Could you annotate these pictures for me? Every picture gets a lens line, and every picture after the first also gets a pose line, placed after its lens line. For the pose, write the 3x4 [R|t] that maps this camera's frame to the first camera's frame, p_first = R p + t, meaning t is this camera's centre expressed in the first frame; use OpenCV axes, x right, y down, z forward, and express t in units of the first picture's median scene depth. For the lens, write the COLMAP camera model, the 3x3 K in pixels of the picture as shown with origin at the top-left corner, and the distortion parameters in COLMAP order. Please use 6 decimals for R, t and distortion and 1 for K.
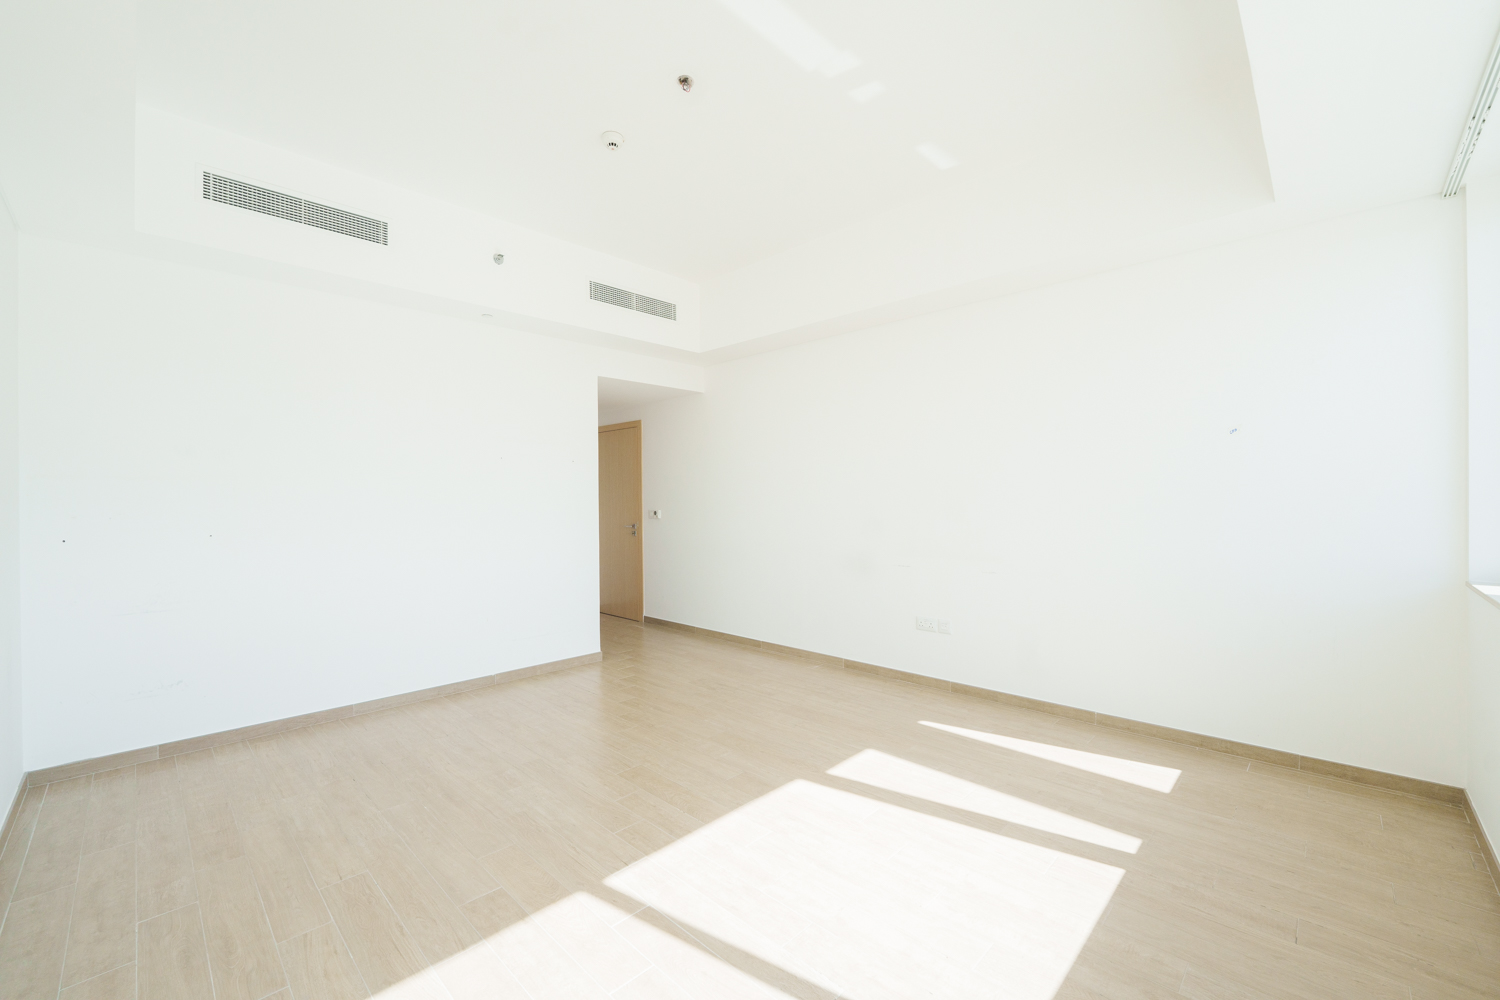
lens RADIAL K [[612.4, 0, 752.0], [0, 612.4, 502.7], [0, 0, 1]] dist [-0.009070, 0.000415]
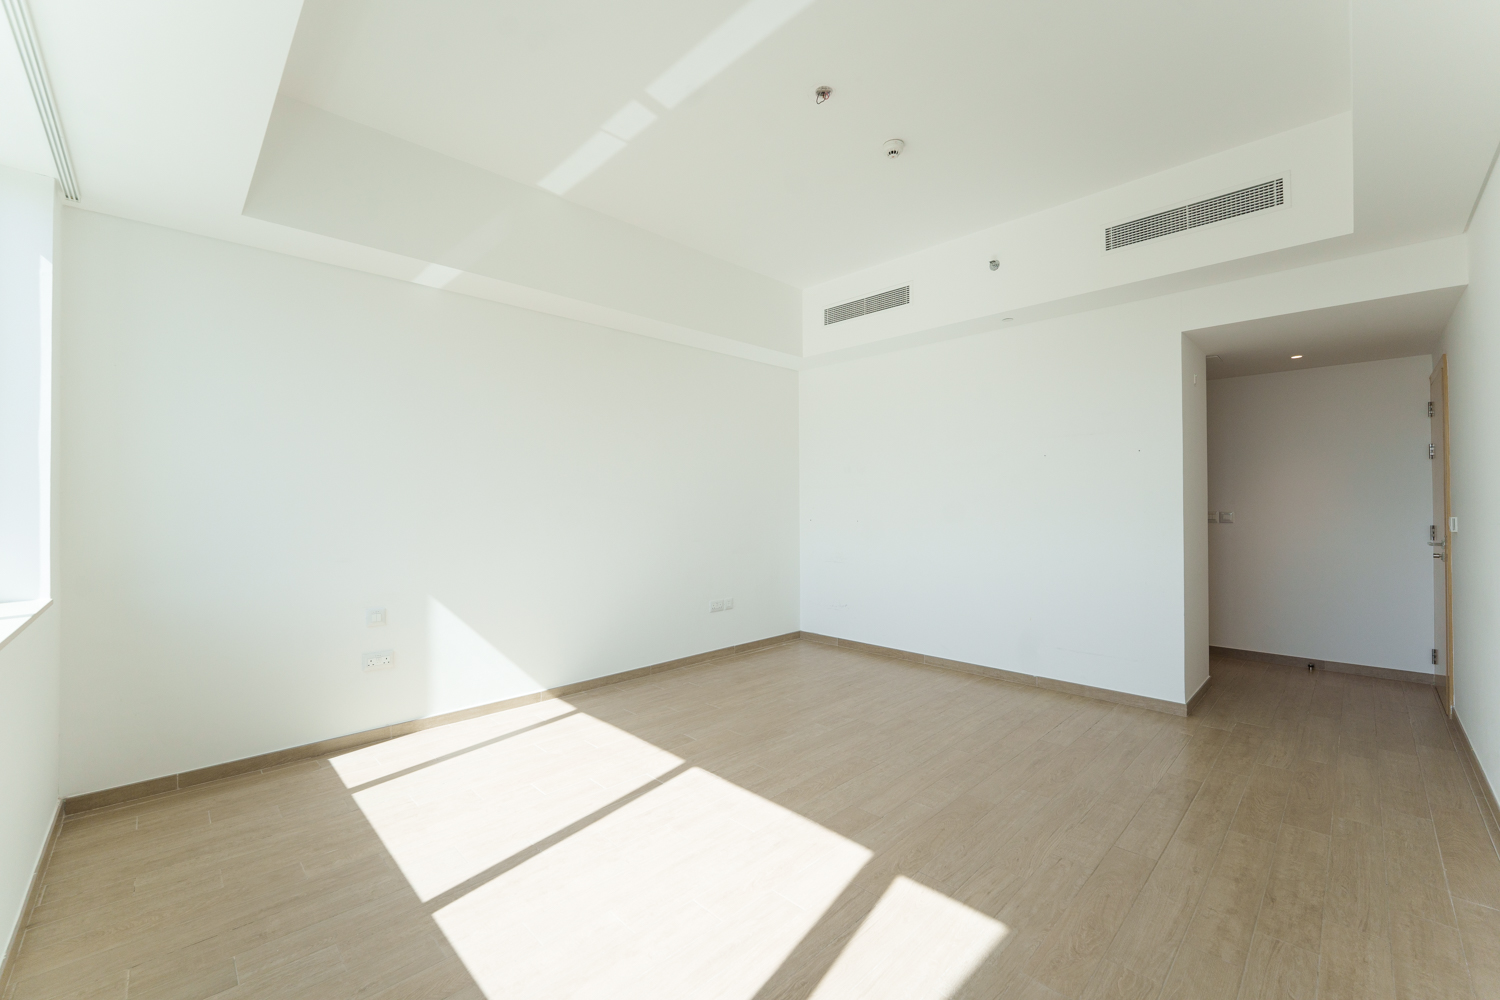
lens RADIAL K [[612.4, 0, 752.1], [0, 612.4, 496.0], [0, 0, 1]] dist [-0.009070, 0.000415]
pose [[-0.031843, -0.006266, -0.999473, 0.740457], [-0.002248, 0.999978, -0.006197, -0.002028], [0.999490, 0.002050, -0.031857, 0.739217]]
